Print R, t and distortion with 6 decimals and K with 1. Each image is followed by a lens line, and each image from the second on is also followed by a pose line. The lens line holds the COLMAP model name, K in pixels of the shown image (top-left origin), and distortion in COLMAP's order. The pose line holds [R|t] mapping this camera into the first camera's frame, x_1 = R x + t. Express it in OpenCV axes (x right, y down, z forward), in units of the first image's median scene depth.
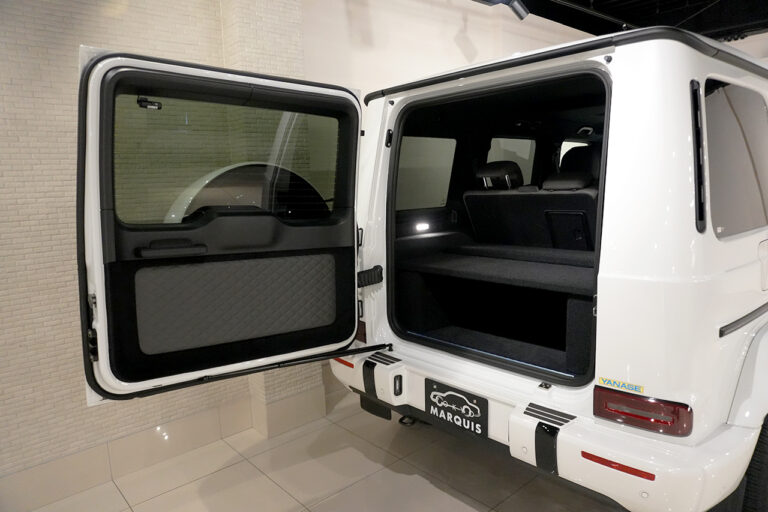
lens RADIAL K [[517.1, 0, 384.0], [0, 517.1, 256.0], [0, 0, 1]] dist [-0.047139, 0.031004]
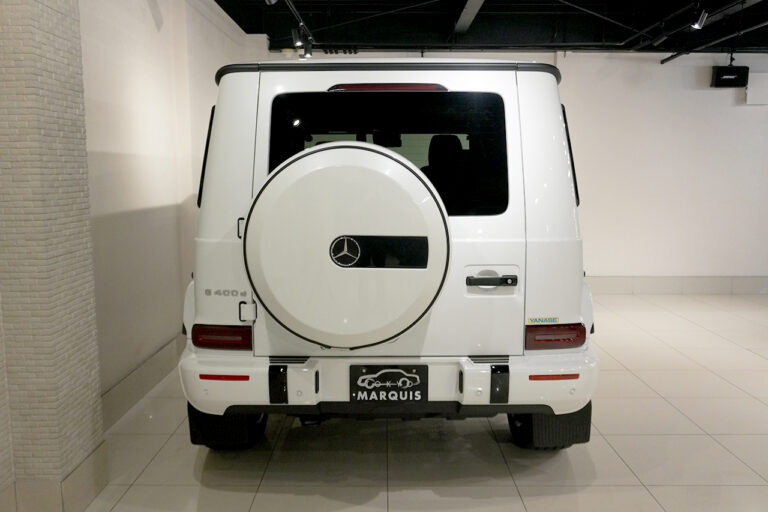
lens RADIAL K [[643.6, 0, 384.0], [0, 643.6, 256.0], [0, 0, 1]] dist [-0.005083, 0.001844]
pose [[0.673549, -0.059046, 0.736781, -0.799185], [0.085045, 0.996375, 0.002104, 0.031933], [-0.734234, 0.061242, 0.676129, 0.110112]]
